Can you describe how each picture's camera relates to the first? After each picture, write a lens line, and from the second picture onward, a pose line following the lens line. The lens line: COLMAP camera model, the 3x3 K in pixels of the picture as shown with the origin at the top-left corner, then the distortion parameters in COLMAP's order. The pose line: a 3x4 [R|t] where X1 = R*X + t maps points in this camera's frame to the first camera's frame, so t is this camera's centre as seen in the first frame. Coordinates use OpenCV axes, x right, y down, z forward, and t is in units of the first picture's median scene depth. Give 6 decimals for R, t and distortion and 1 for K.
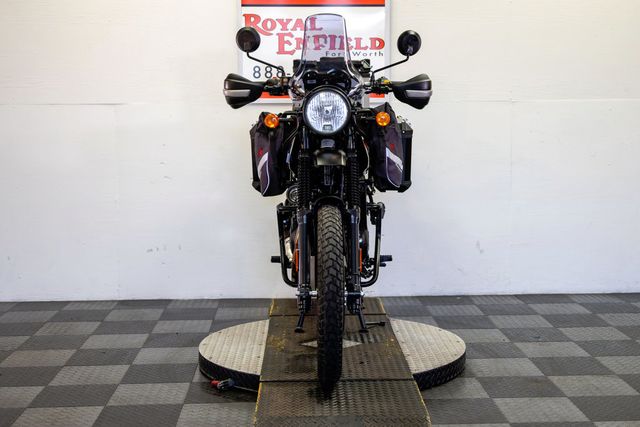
lens RADIAL K [[957.7, 0, 320.0], [0, 957.7, 213.5], [0, 0, 1]] dist [0.016364, 0.016192]
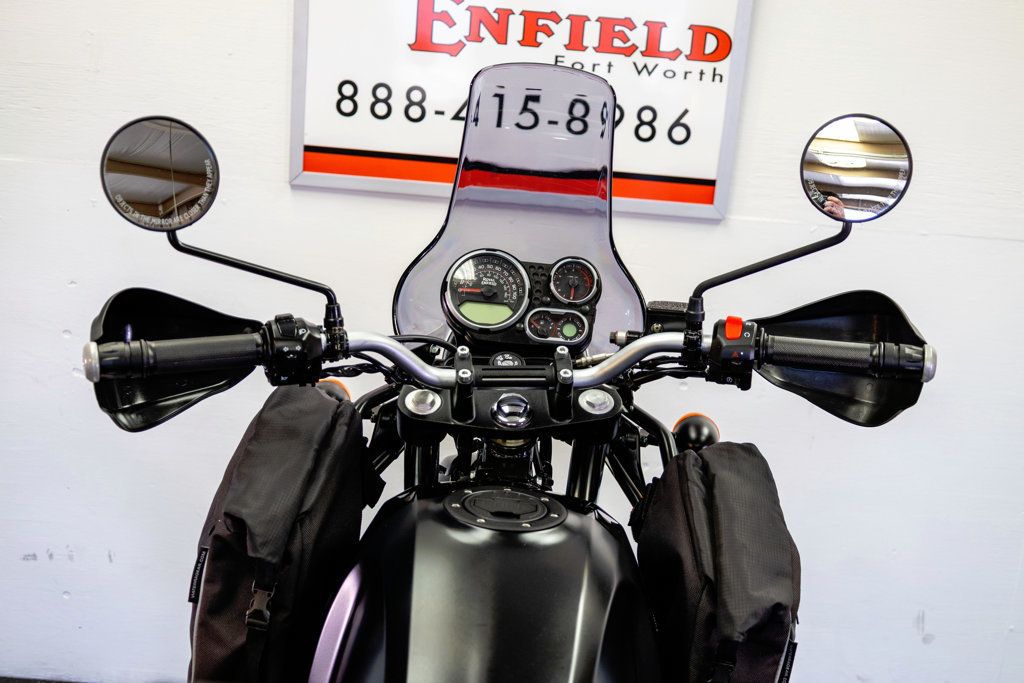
lens RADIAL K [[1350.4, 0, 512.0], [0, 1350.4, 341.5], [0, 0, 1]] dist [0.027229, 0.024898]
pose [[0.995148, 0.095159, -0.025005, 0.012627], [-0.088777, 0.978005, 0.188743, -0.158890], [0.042415, -0.185608, 0.981708, 0.514351]]
